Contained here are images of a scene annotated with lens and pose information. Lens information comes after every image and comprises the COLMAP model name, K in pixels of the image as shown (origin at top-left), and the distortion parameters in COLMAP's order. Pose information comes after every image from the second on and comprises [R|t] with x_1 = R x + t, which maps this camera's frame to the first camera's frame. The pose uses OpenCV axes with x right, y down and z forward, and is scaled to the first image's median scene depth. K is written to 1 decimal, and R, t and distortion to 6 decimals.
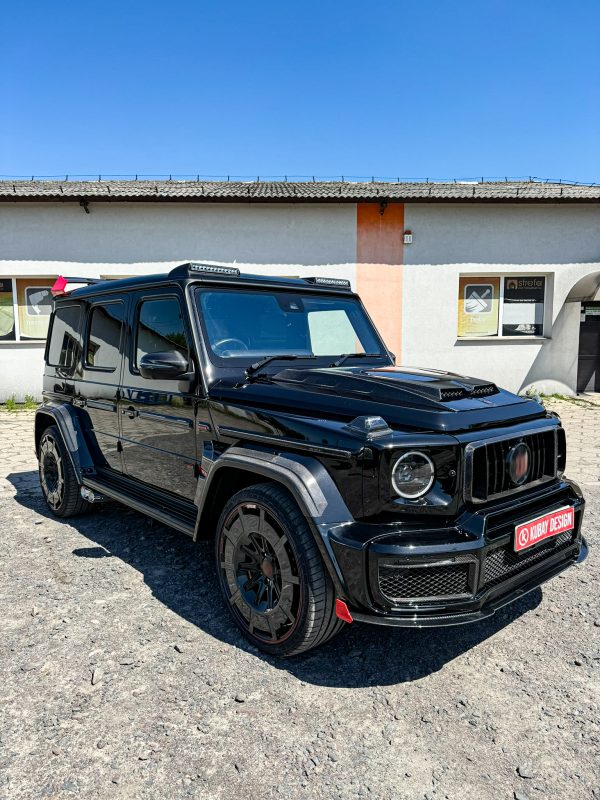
lens RADIAL K [[571.9, 0, 300.0], [0, 571.9, 400.0], [0, 0, 1]] dist [0.031386, -0.043626]
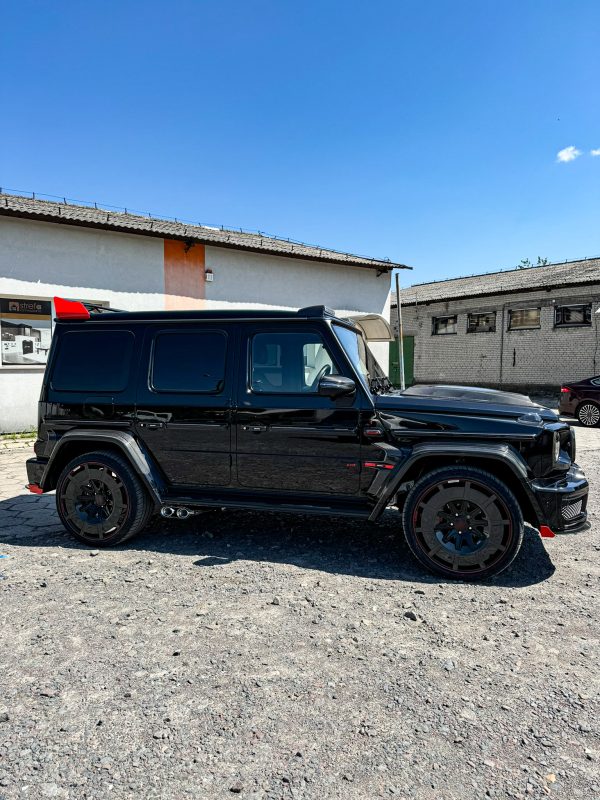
lens RADIAL K [[568.8, 0, 300.0], [0, 568.8, 400.0], [0, 0, 1]] dist [0.078766, -0.138406]
pose [[0.828519, -0.018144, 0.559667, -1.034897], [0.046215, 0.998281, -0.036052, 0.012846], [-0.558050, 0.055735, 0.827933, 0.008856]]
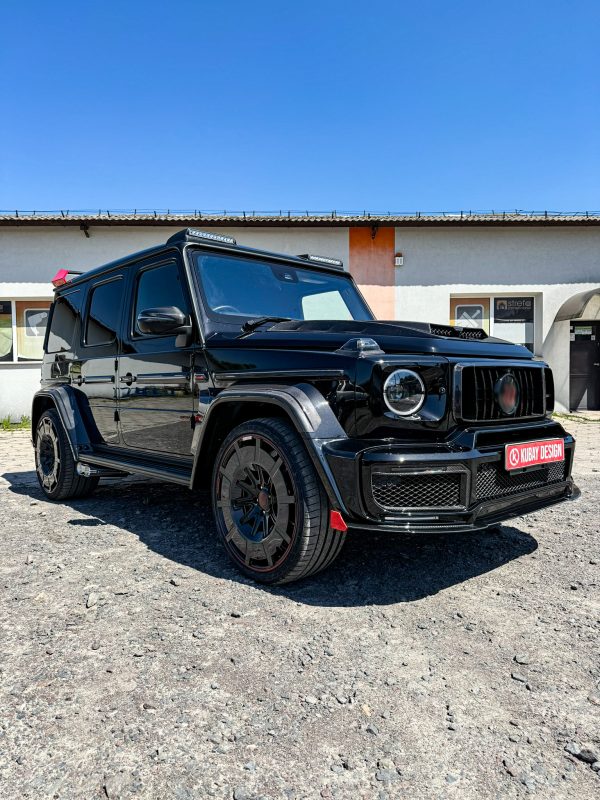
lens RADIAL K [[568.8, 0, 300.0], [0, 568.8, 400.0], [0, 0, 1]] dist [0.078766, -0.138406]
pose [[0.999942, -0.007713, 0.007556, 0.001730], [0.008282, 0.996878, -0.078527, 0.170010], [-0.006927, 0.078585, 0.996883, -0.016237]]
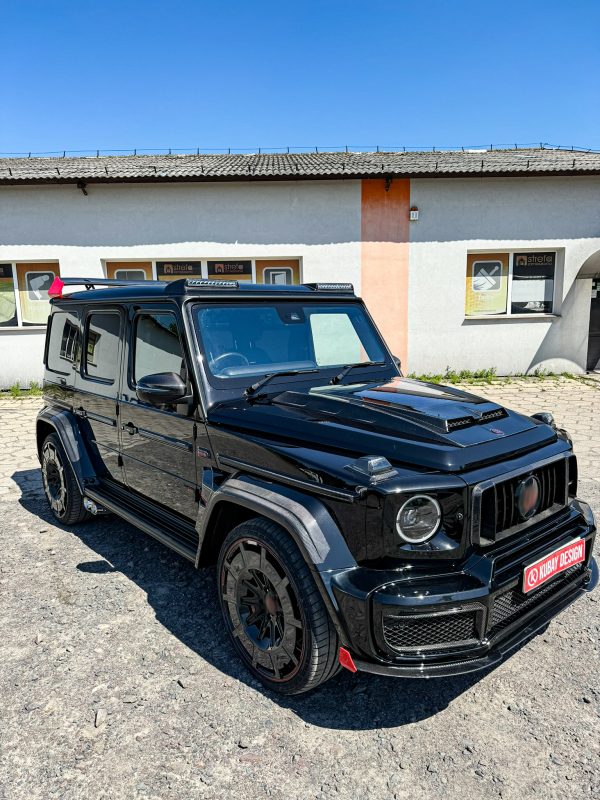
lens RADIAL K [[572.5, 0, 297.5], [0, 572.5, 399.4], [0, 0, 1]] dist [0.018724, -0.023677]
pose [[0.999805, -0.011723, -0.015920, 0.008616], [0.012592, 0.998372, 0.055626, -0.095601], [0.015242, -0.055816, 0.998325, 0.033610]]
